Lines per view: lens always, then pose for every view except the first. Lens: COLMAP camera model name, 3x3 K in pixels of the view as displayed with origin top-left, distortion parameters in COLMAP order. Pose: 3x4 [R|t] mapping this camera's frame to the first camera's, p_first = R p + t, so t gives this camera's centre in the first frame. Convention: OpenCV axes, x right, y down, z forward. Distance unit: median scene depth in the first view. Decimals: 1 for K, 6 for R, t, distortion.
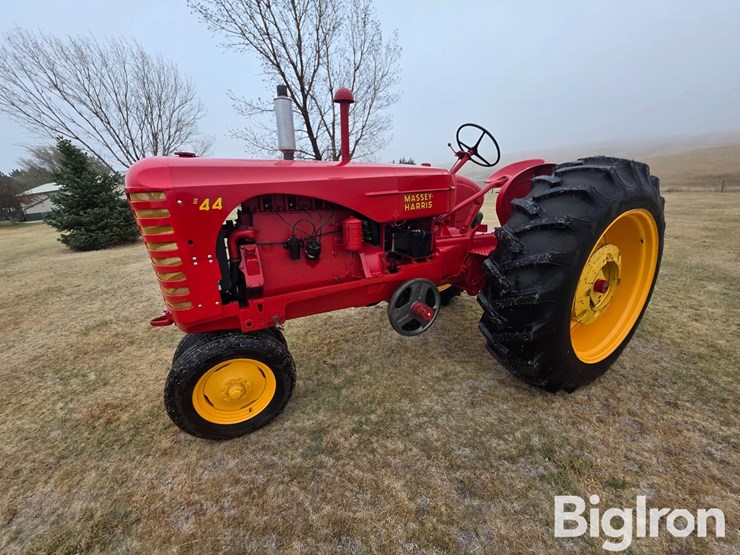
lens RADIAL K [[293.4, 0, 368.1], [0, 293.4, 280.2], [0, 0, 1]] dist [0.005275, -0.001730]
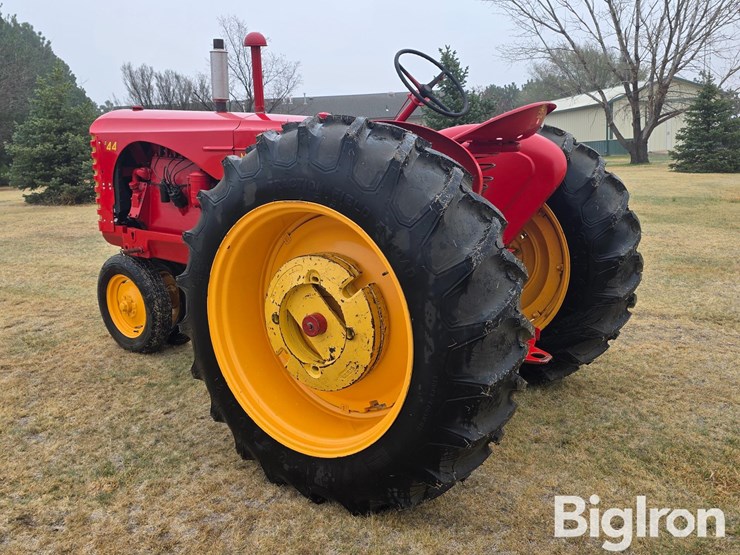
lens RADIAL K [[683.0, 0, 365.9], [0, 683.0, 277.1], [0, 0, 1]] dist [0.048061, 0.000000]
pose [[0.458690, 0.231020, -0.858040, 1.965244], [-0.289986, 0.951665, 0.101207, -0.237957], [0.839947, 0.202397, 0.503512, 0.354339]]
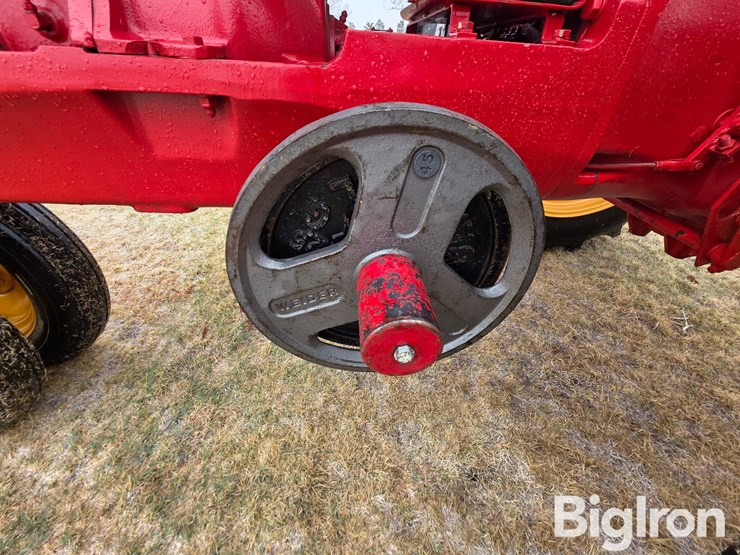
lens RADIAL K [[293.4, 0, 369.2], [0, 293.4, 277.3], [0, 0, 1]] dist [0.005275, -0.001730]
pose [[0.915052, 0.283299, -0.287090, 0.216940], [-0.171134, 0.917250, 0.359674, 0.024284], [0.365229, -0.279990, 0.887814, 0.836170]]
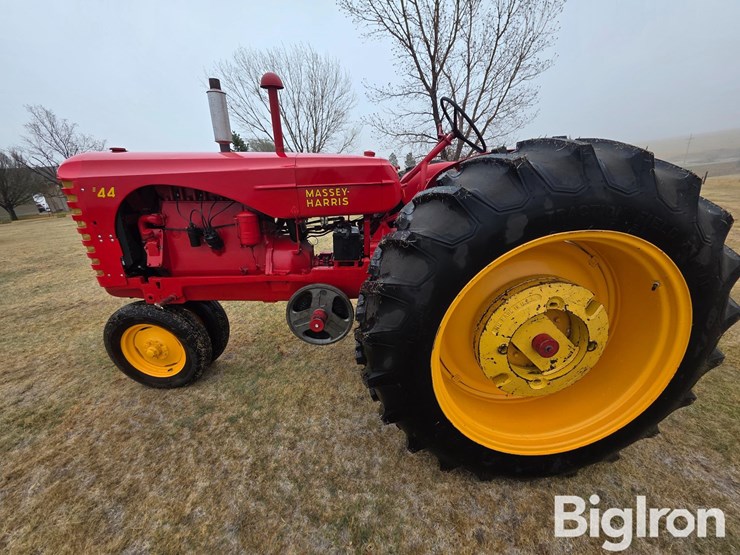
lens RADIAL K [[293.4, 0, 369.3], [0, 293.4, 279.2], [0, 0, 1]] dist [0.005275, -0.001730]
pose [[0.893745, 0.165506, -0.416927, 0.672853], [-0.146368, 0.986173, 0.077718, -0.111228], [0.424025, -0.008435, 0.905611, 0.255713]]
